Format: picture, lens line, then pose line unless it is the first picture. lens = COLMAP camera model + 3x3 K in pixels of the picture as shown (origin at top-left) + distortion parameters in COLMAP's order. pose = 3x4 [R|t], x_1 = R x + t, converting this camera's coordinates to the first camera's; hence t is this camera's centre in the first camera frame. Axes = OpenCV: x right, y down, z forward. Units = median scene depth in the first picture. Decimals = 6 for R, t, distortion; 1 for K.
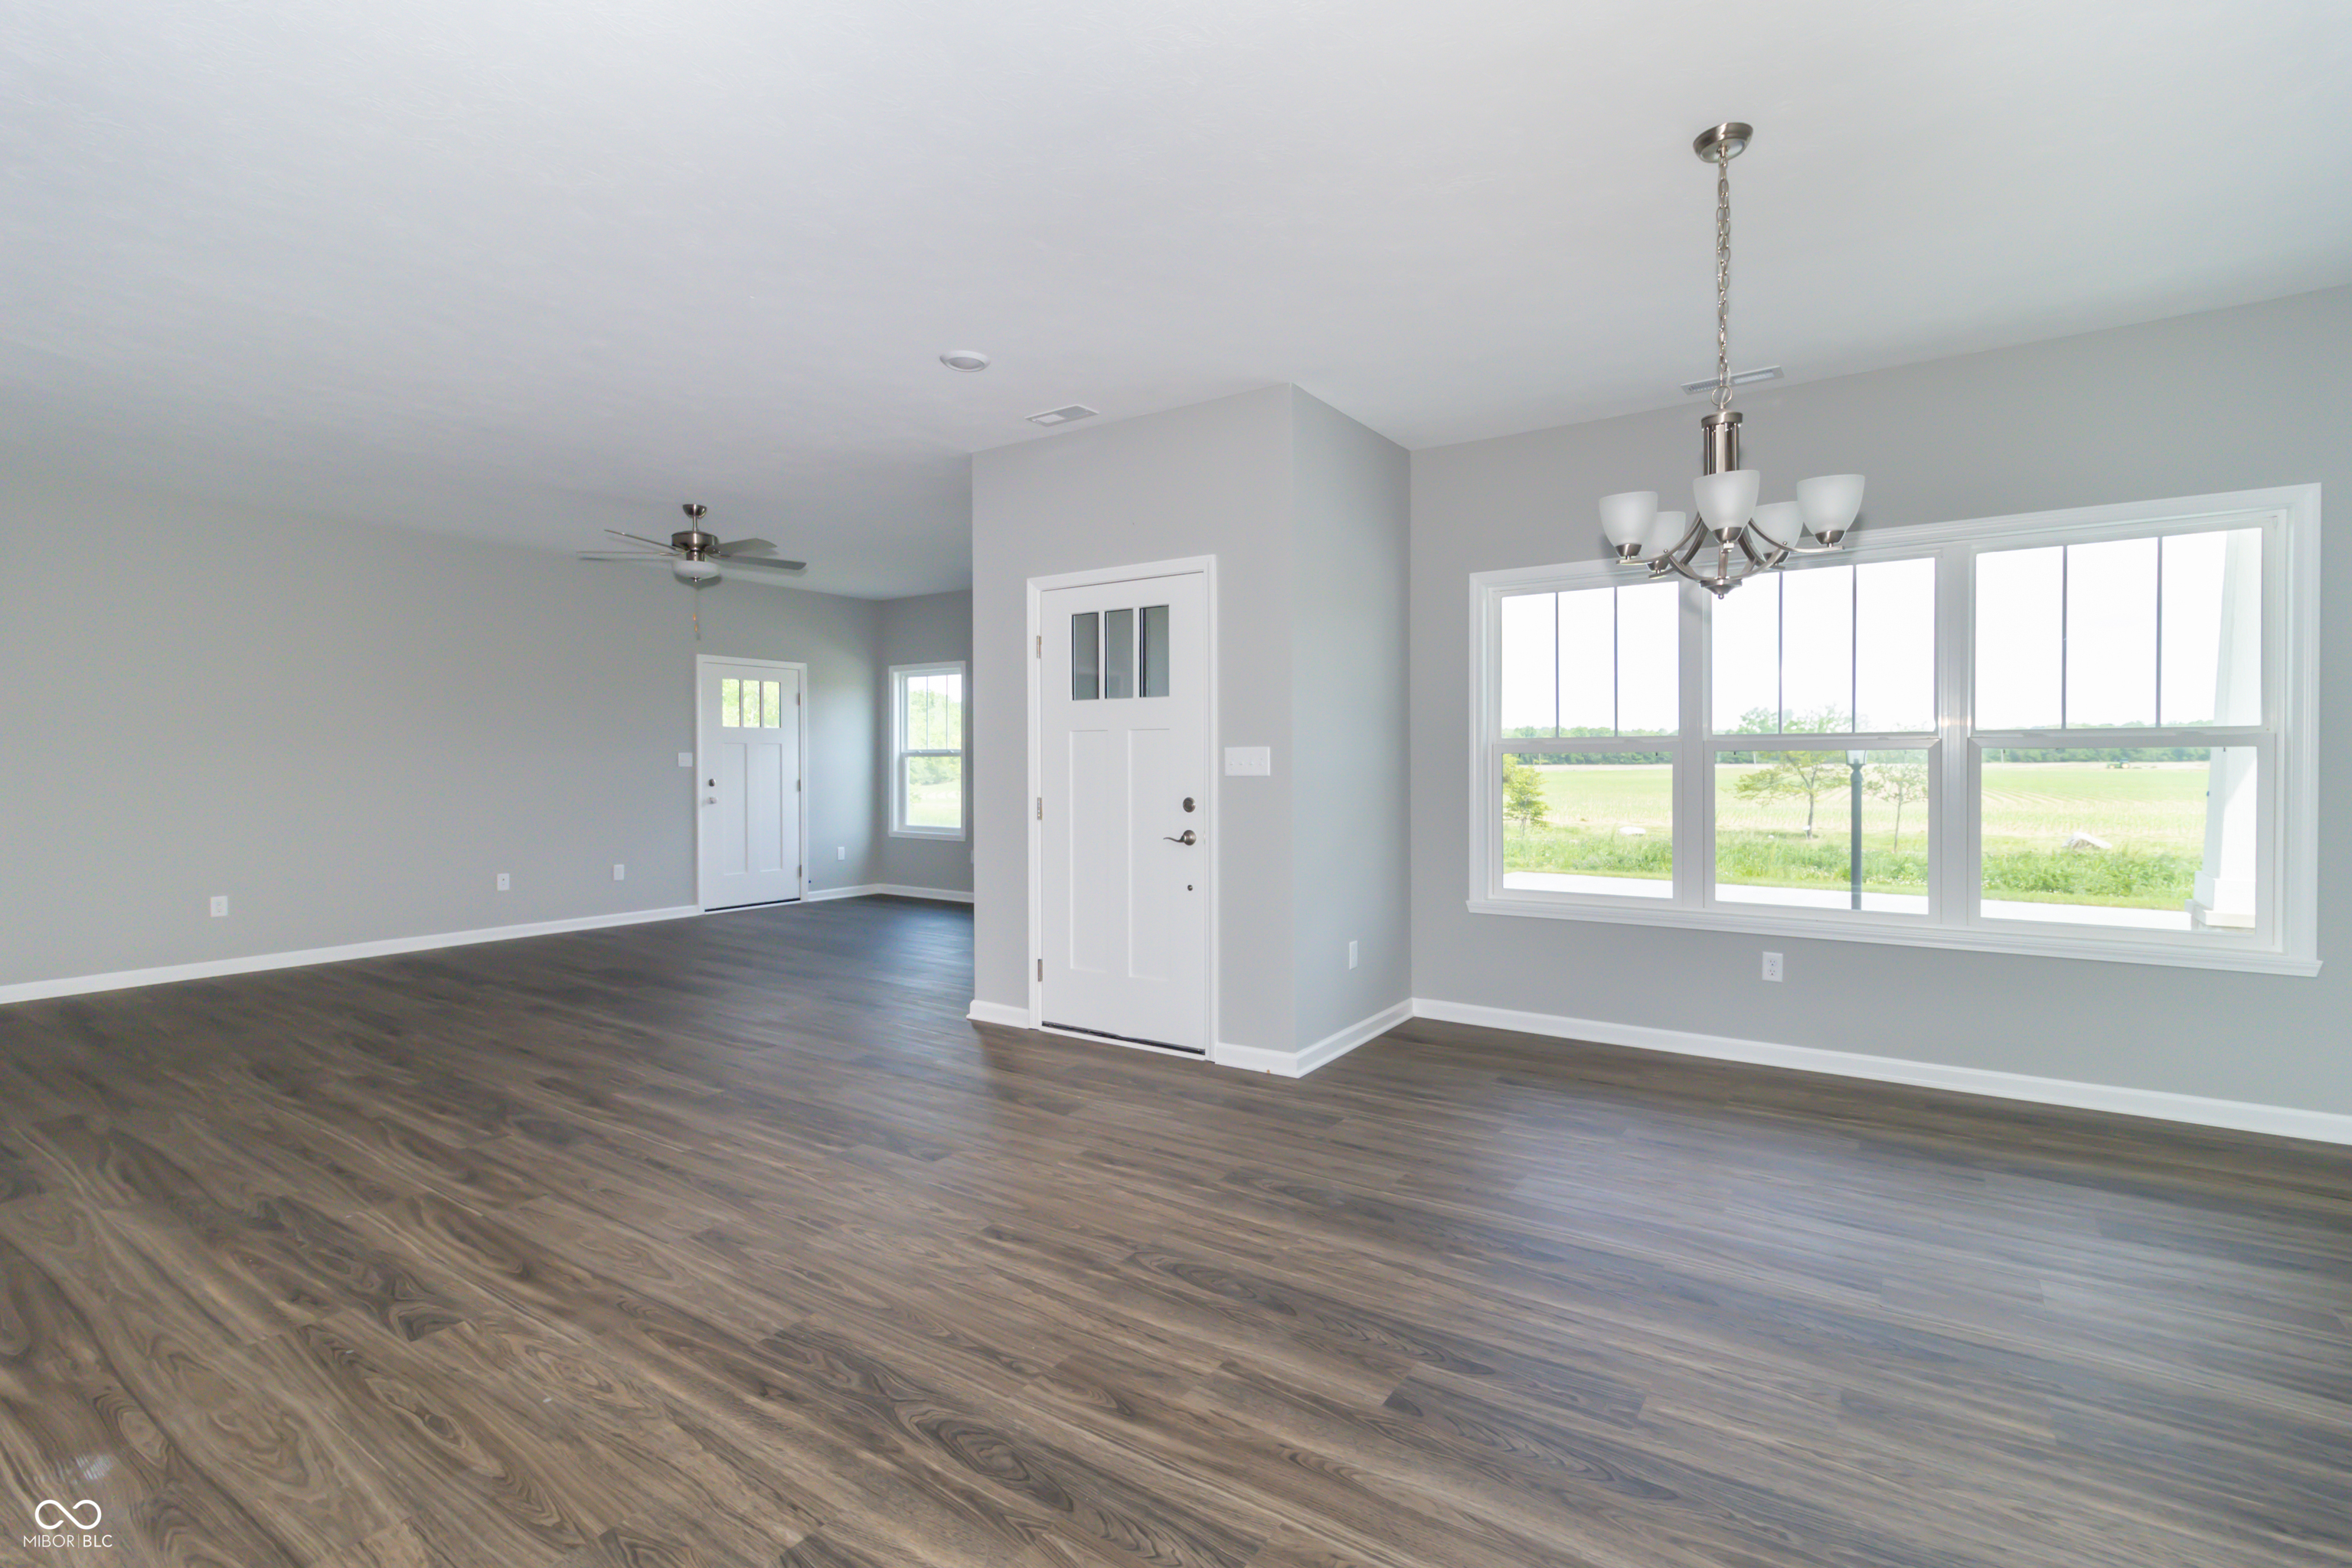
lens RADIAL K [[1089.7, 0, 1186.2], [0, 1089.7, 775.0], [0, 0, 1]] dist [0.000472, -0.000476]
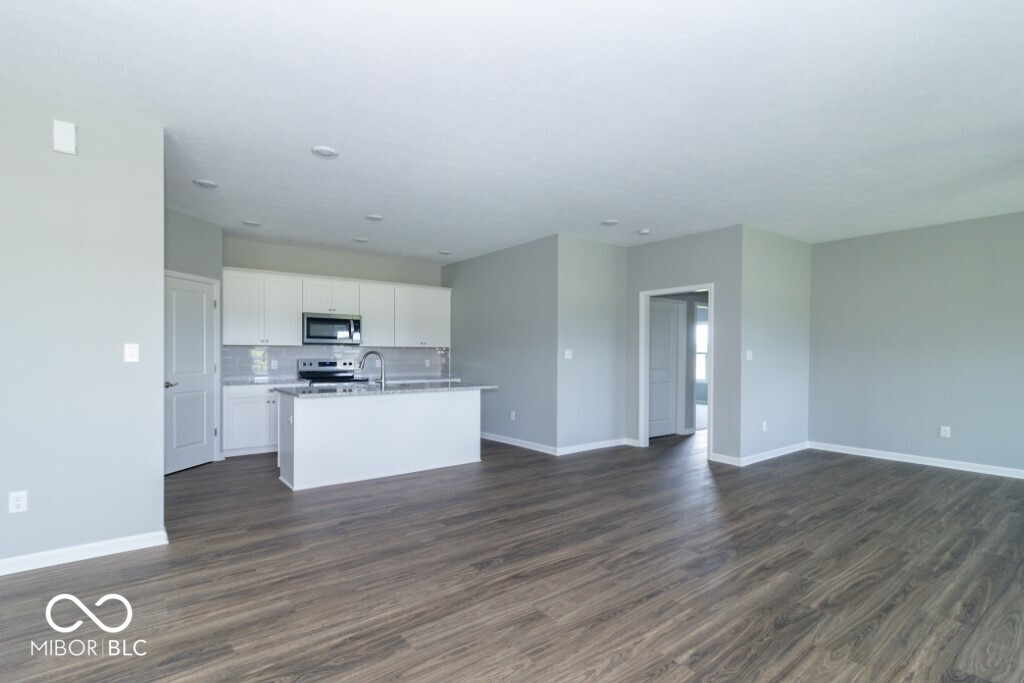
lens RADIAL K [[474.4, 0, 516.4], [0, 474.4, 337.6], [0, 0, 1]] dist [0.000472, -0.000476]
pose [[-0.298798, -0.037415, -0.953583, 0.260098], [-0.016700, 0.999283, -0.033975, -0.007474], [0.954170, 0.005773, -0.299208, 0.927727]]
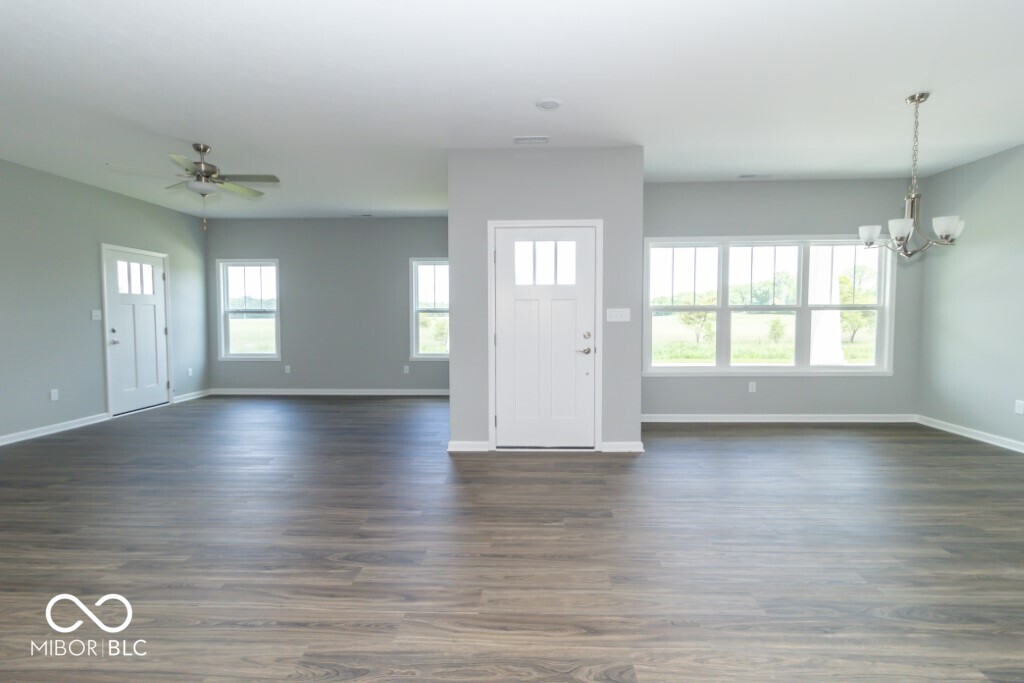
lens RADIAL K [[481.6, 0, 518.7], [0, 481.6, 338.0], [0, 0, 1]] dist [0.000546, 0.000314]
pose [[0.845759, -0.030490, 0.532692, -0.770121], [0.009726, 0.999081, 0.041742, -0.011626], [-0.533476, -0.030123, 0.845279, 0.326413]]
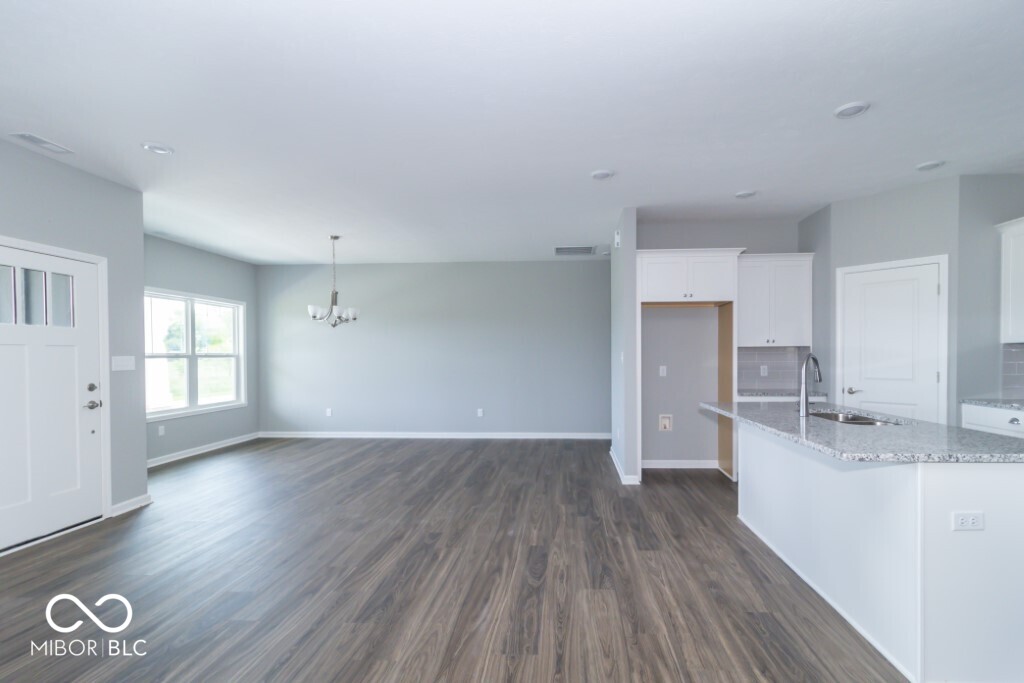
lens RADIAL K [[504.2, 0, 547.8], [0, 504.2, 364.5], [0, 0, 1]] dist [0.001706, -0.000286]
pose [[-0.527411, -0.010468, 0.849546, -1.396481], [0.019594, 0.999508, 0.024480, -0.021512], [-0.849384, 0.029557, -0.526947, 0.970660]]
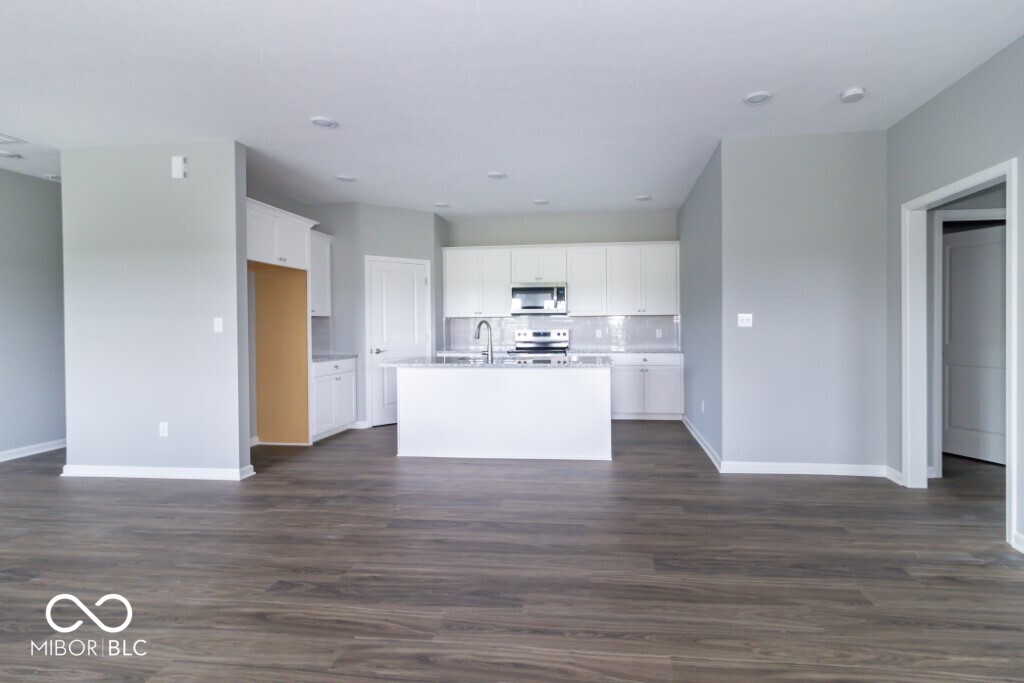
lens RADIAL K [[492.6, 0, 574.4], [0, 492.6, 328.7], [0, 0, 1]] dist [0.002599, -0.000281]
pose [[-0.869936, 0.010111, -0.493060, -0.471148], [0.000190, 0.999797, 0.020168, -0.014563], [0.493164, 0.017451, -0.869761, 1.382885]]
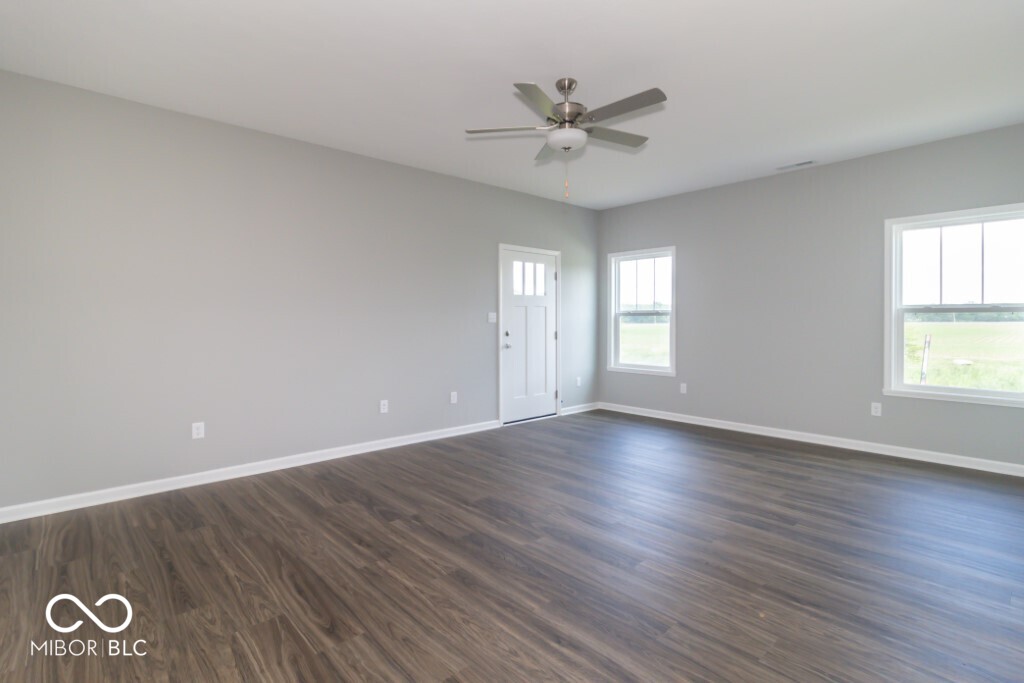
lens RADIAL K [[503.4, 0, 514.2], [0, 503.4, 318.1], [0, 0, 1]] dist [0.015427, -0.000062]
pose [[0.974520, -0.005596, -0.224230, -0.676772], [0.002083, 0.999871, -0.015900, -0.006741], [0.224291, 0.015027, 0.974406, 0.870609]]
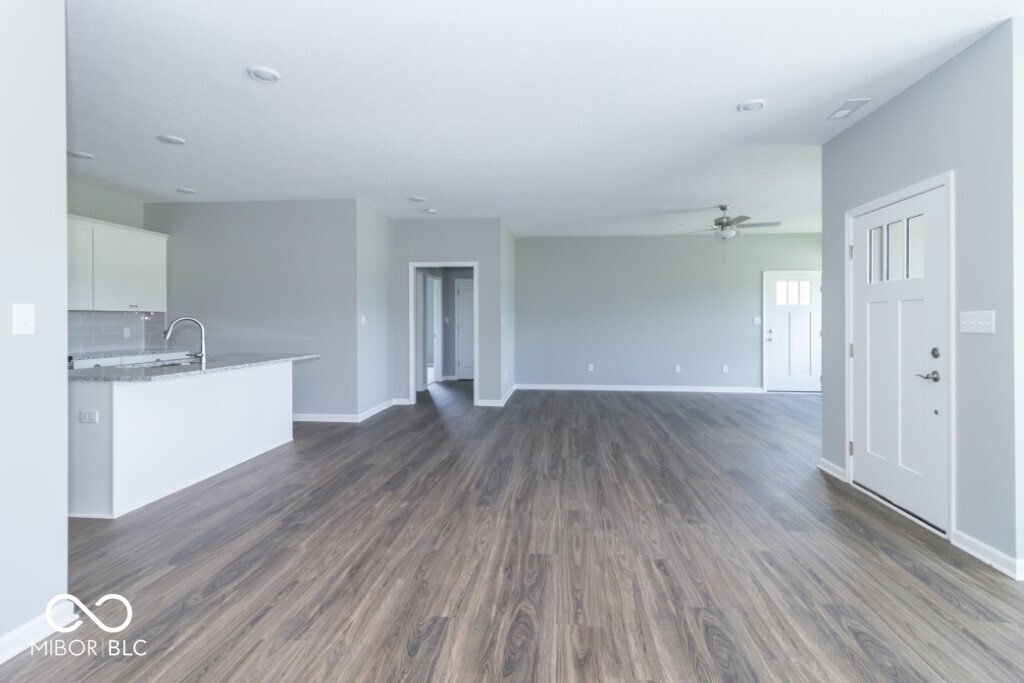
lens RADIAL K [[476.9, 0, 514.1], [0, 476.9, 321.9], [0, 0, 1]] dist [-0.000848, -0.000040]
pose [[0.478212, 0.002874, -0.878240, 0.347825], [-0.011811, 0.999925, -0.003158, -0.005550], [0.878165, 0.011883, 0.478210, 0.274744]]
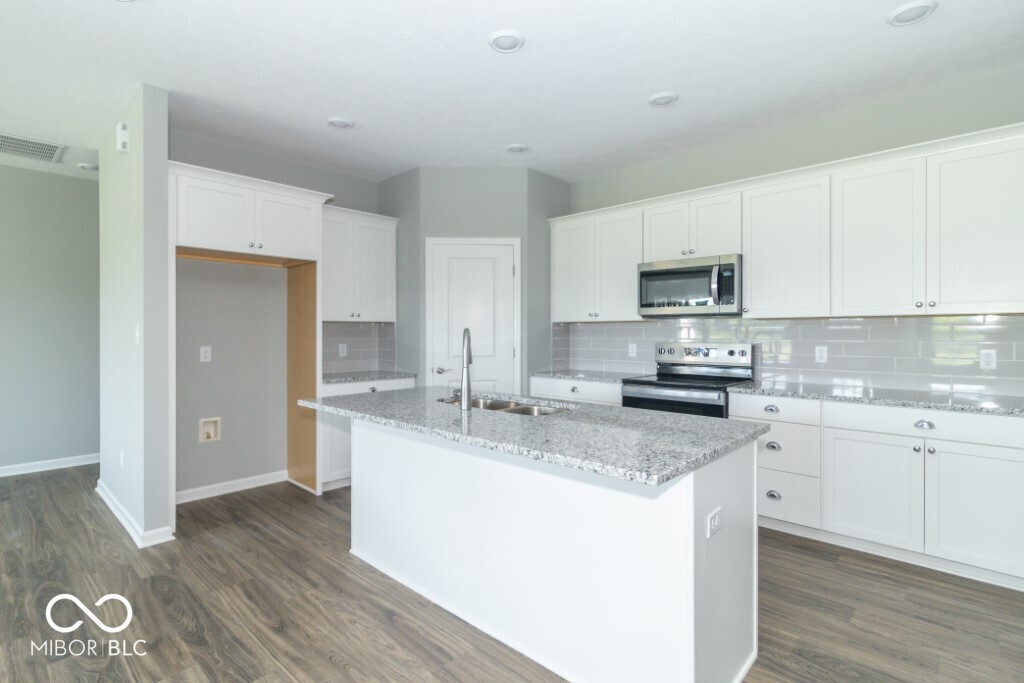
lens RADIAL K [[494.5, 0, 518.6], [0, 494.5, 334.3], [0, 0, 1]] dist [0.003320, 0.000466]
pose [[-0.989987, 0.001536, 0.141152, -1.061919], [0.004276, 0.999808, 0.019107, -0.015059], [-0.141096, 0.019520, -0.989803, 0.783485]]
